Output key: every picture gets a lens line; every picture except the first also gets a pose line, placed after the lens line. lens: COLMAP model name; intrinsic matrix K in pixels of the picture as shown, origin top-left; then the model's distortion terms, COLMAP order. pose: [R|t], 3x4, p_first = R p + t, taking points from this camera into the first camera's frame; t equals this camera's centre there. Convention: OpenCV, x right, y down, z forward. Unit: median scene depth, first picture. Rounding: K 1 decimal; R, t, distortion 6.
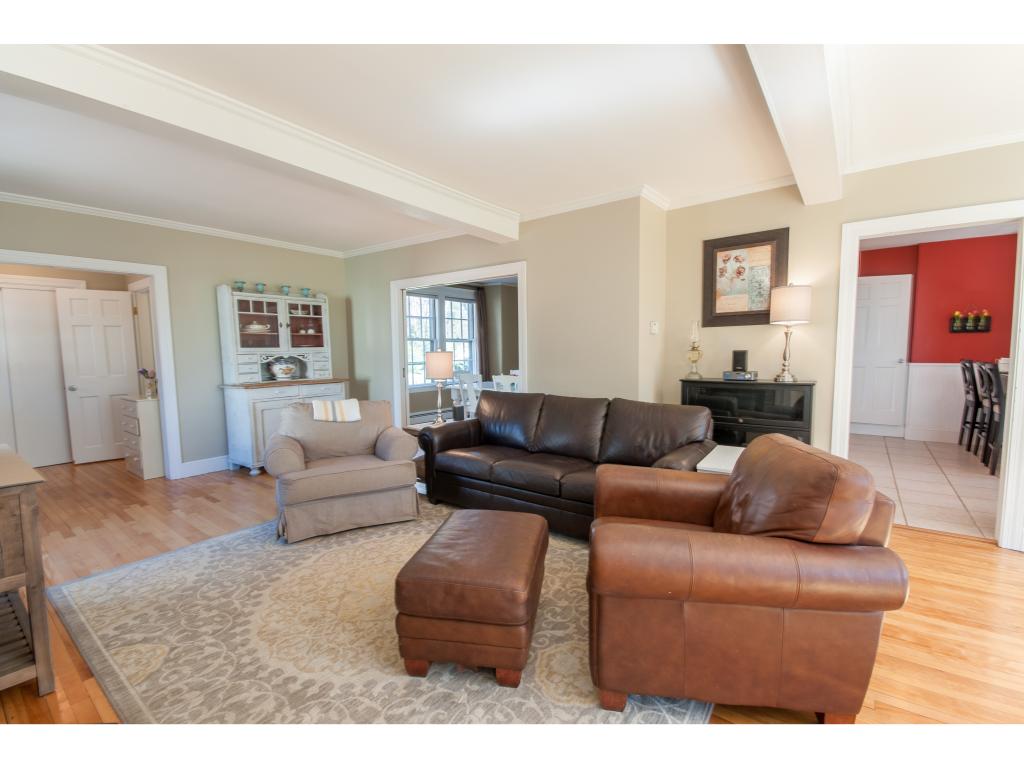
lens RADIAL K [[451.7, 0, 516.4], [0, 451.7, 387.3], [0, 0, 1]] dist [0.017257, -0.017184]
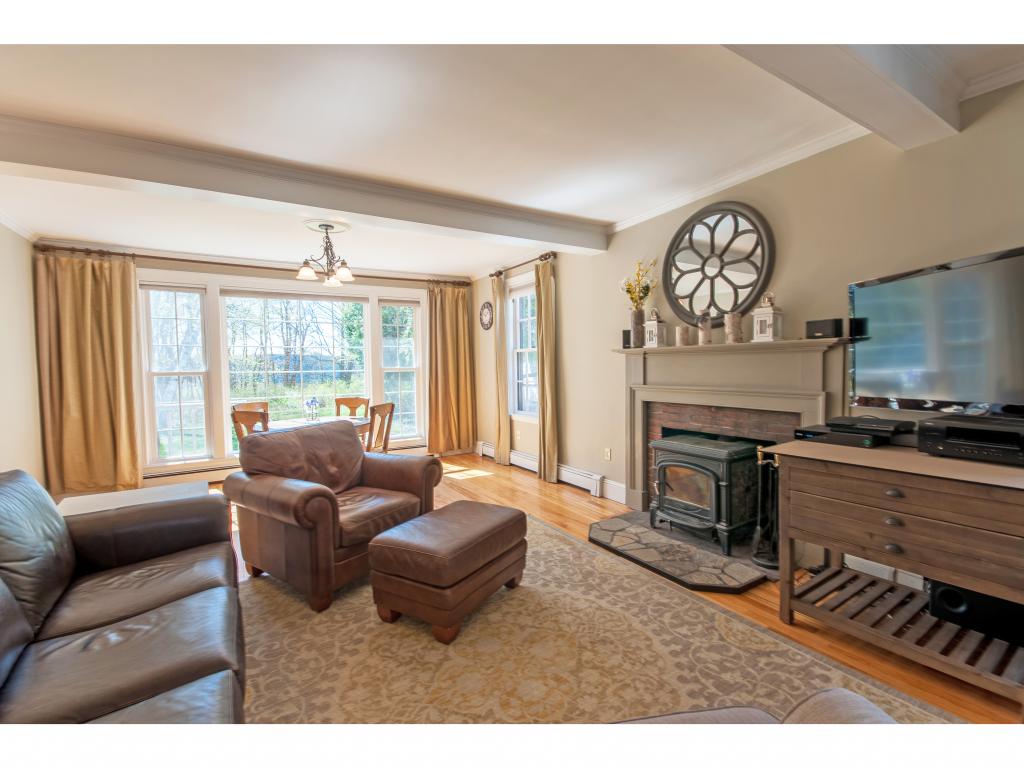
lens RADIAL K [[451.7, 0, 516.4], [0, 451.7, 387.3], [0, 0, 1]] dist [0.017257, -0.017184]
pose [[-0.933039, 0.008676, 0.359670, -0.386092], [0.055189, 0.991329, 0.119256, -0.090509], [-0.355516, 0.131120, -0.925427, 1.156881]]
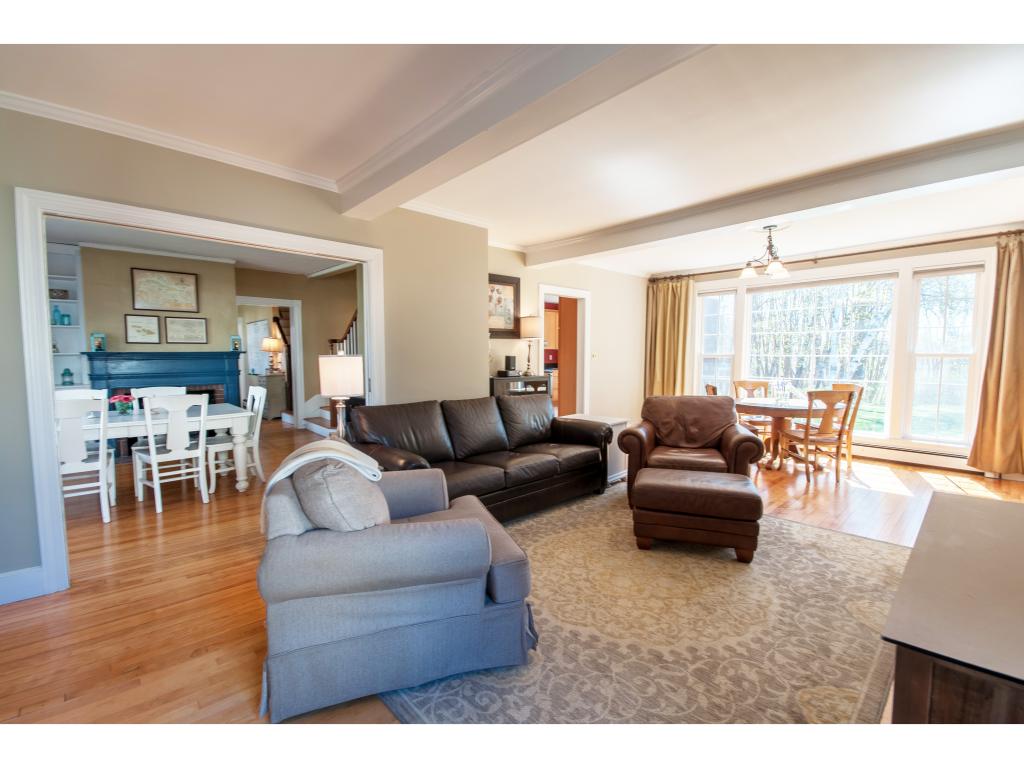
lens RADIAL K [[451.7, 0, 516.4], [0, 451.7, 387.3], [0, 0, 1]] dist [0.017257, -0.017184]
pose [[0.164133, -0.060633, 0.984573, -0.933749], [0.080152, 0.995629, 0.047952, -0.049686], [-0.983177, 0.071045, 0.168275, 0.747743]]
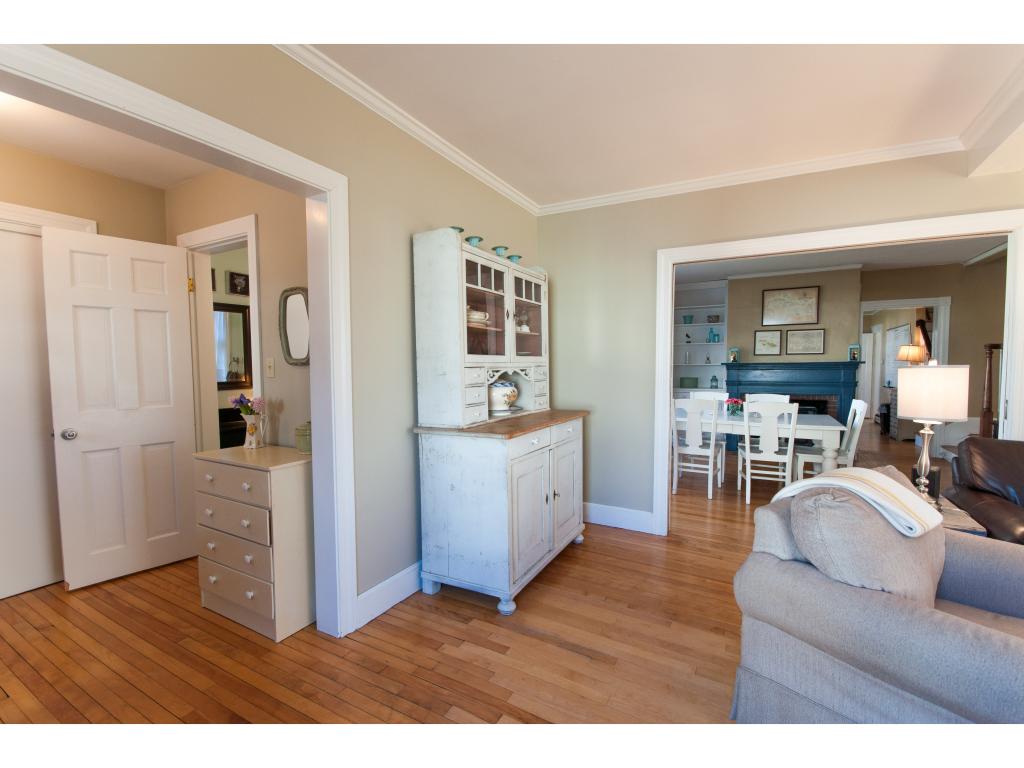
lens RADIAL K [[450.5, 0, 512.2], [0, 450.5, 388.0], [0, 0, 1]] dist [-0.002989, -0.000589]
pose [[0.990759, 0.002344, 0.135615, -0.839356], [0.002182, 0.999446, -0.033216, -0.044205], [-0.135618, 0.033205, 0.990205, 0.665098]]
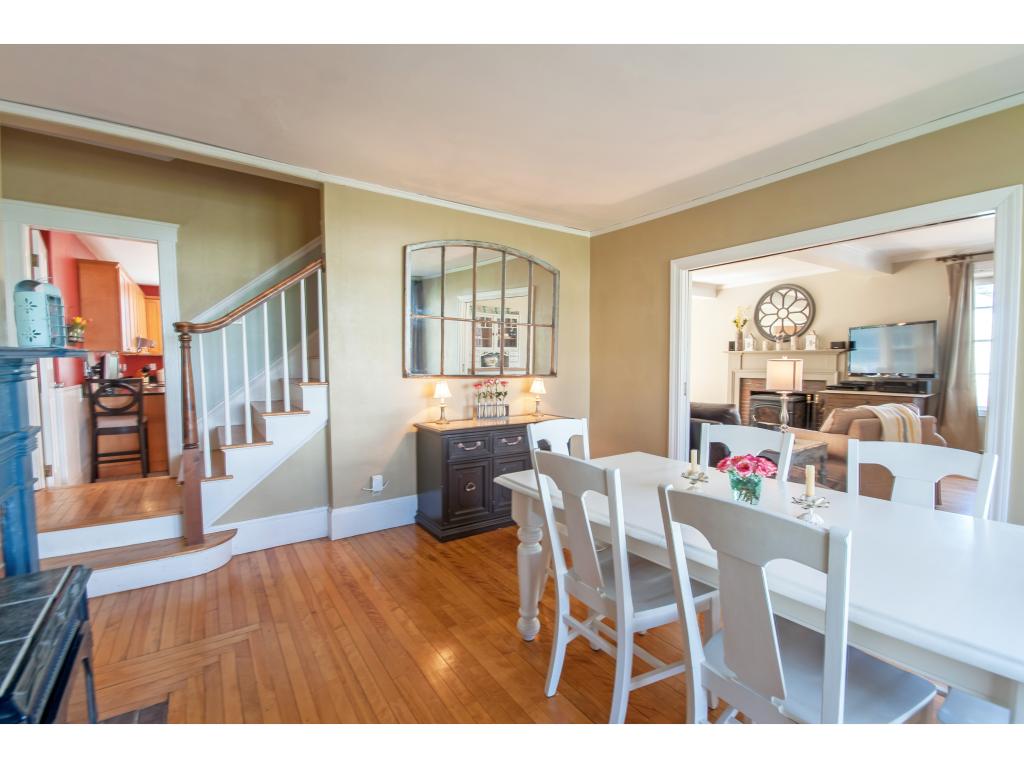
lens RADIAL K [[450.5, 0, 512.2], [0, 450.5, 388.0], [0, 0, 1]] dist [-0.002989, -0.000589]
pose [[-0.950386, -0.003493, 0.311054, 0.082812], [0.040522, 0.990027, 0.134927, -0.193963], [-0.308423, 0.140837, -0.940766, 2.380816]]
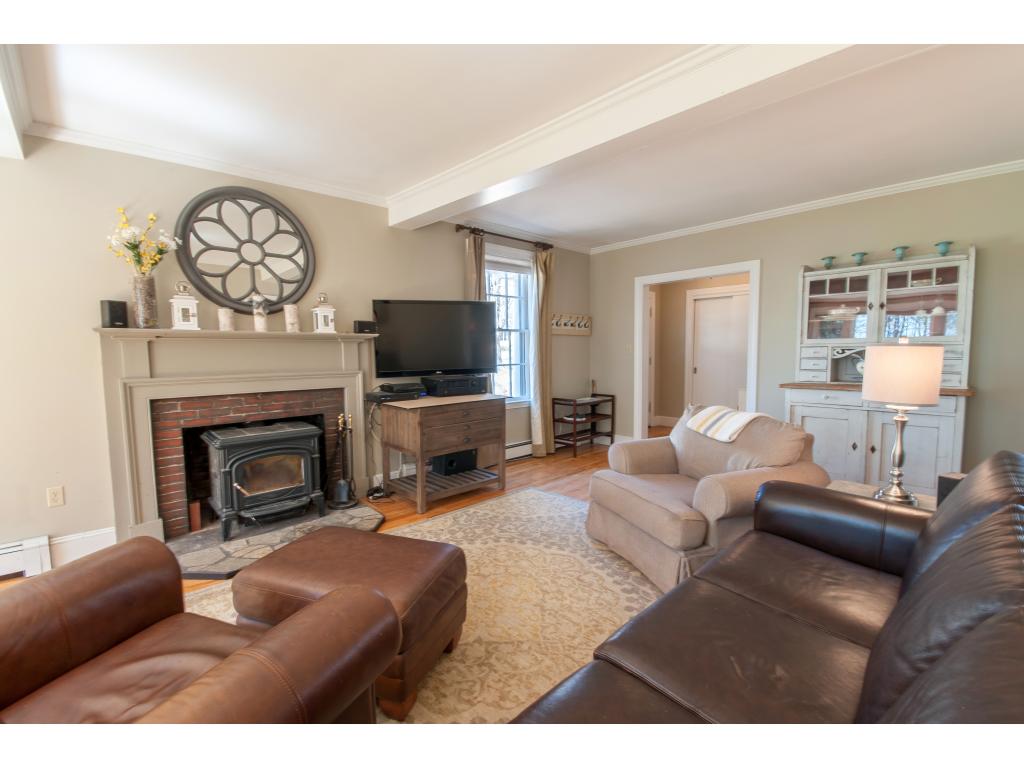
lens RADIAL K [[450.5, 0, 512.2], [0, 450.5, 388.0], [0, 0, 1]] dist [-0.002989, -0.000589]
pose [[-0.168232, 0.093755, -0.981279, 0.407455], [-0.070432, 0.991779, 0.106833, -0.064683], [0.983228, 0.087086, -0.160246, 0.812574]]
